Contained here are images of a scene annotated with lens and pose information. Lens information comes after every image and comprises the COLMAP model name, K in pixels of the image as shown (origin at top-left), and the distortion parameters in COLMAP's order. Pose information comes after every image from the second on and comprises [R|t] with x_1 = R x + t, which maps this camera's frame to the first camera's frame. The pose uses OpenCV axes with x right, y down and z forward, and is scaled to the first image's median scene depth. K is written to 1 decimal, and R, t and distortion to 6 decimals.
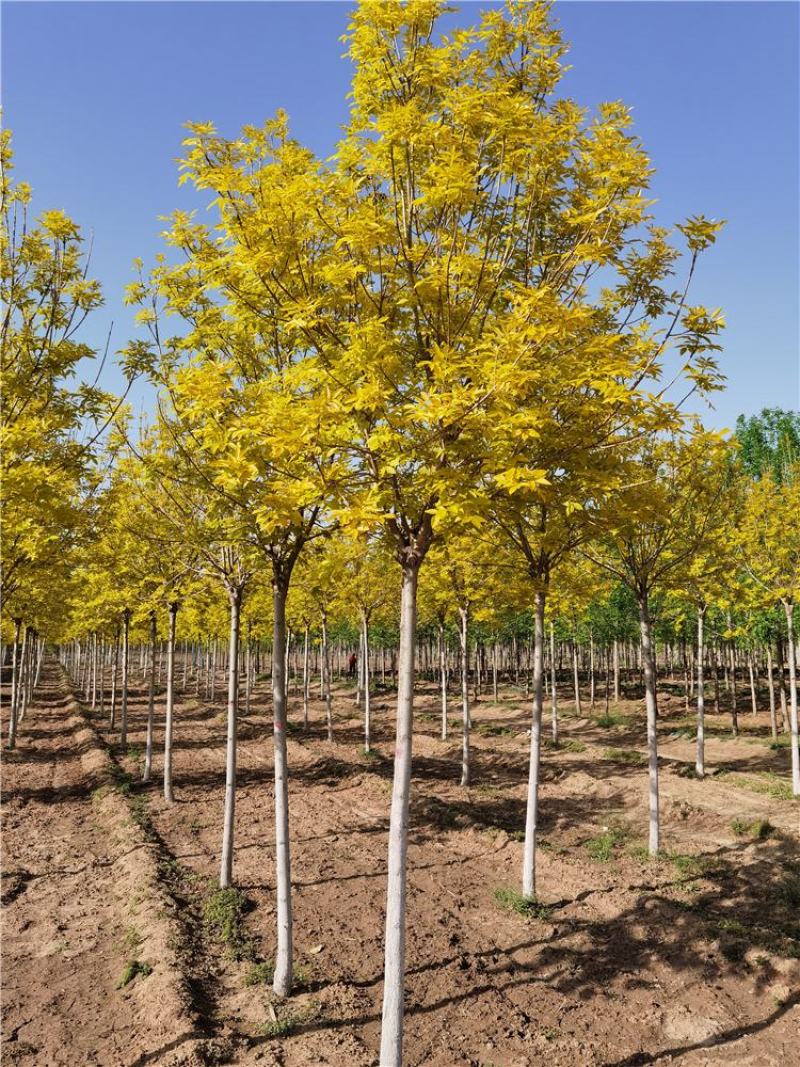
lens RADIAL K [[844.7, 0, 401.4], [0, 844.7, 531.9], [0, 0, 1]] dist [0.035116, -0.015535]
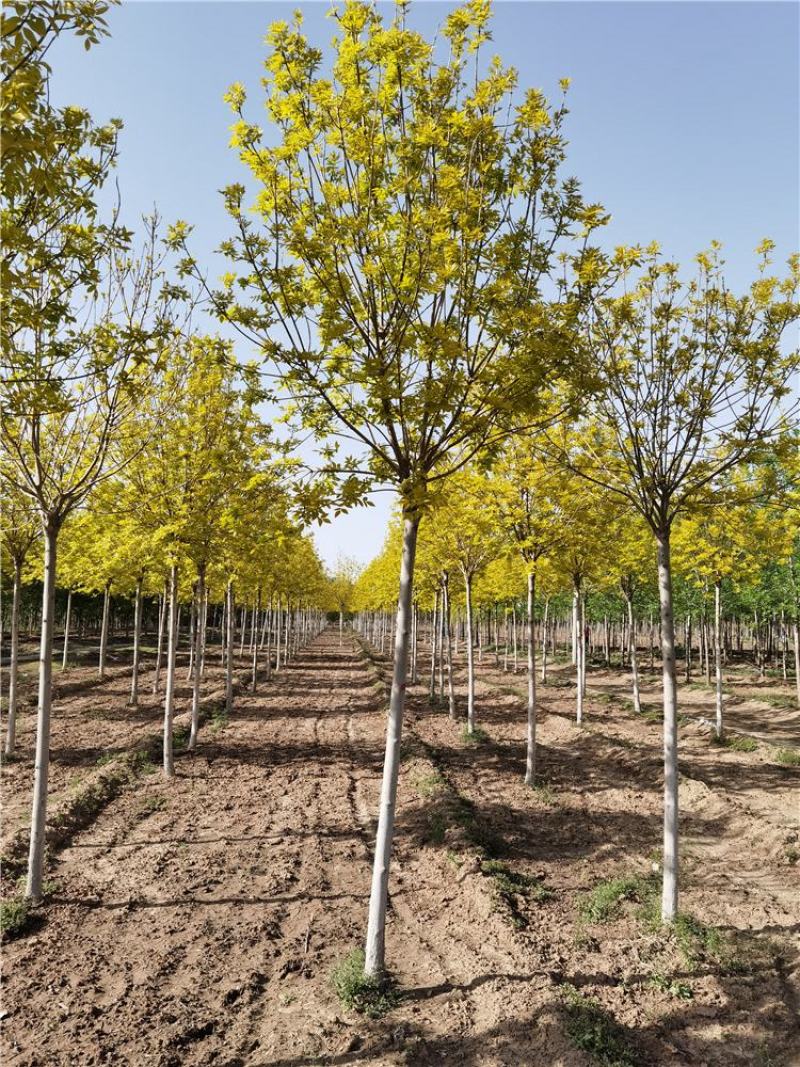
lens RADIAL K [[844.7, 0, 398.4], [0, 844.7, 536.1], [0, 0, 1]] dist [0.035116, -0.015535]
pose [[0.948491, -0.009301, -0.316668, 0.300646], [0.020702, 0.999252, 0.032657, 0.057447], [0.316127, -0.037531, 0.947974, 0.317714]]
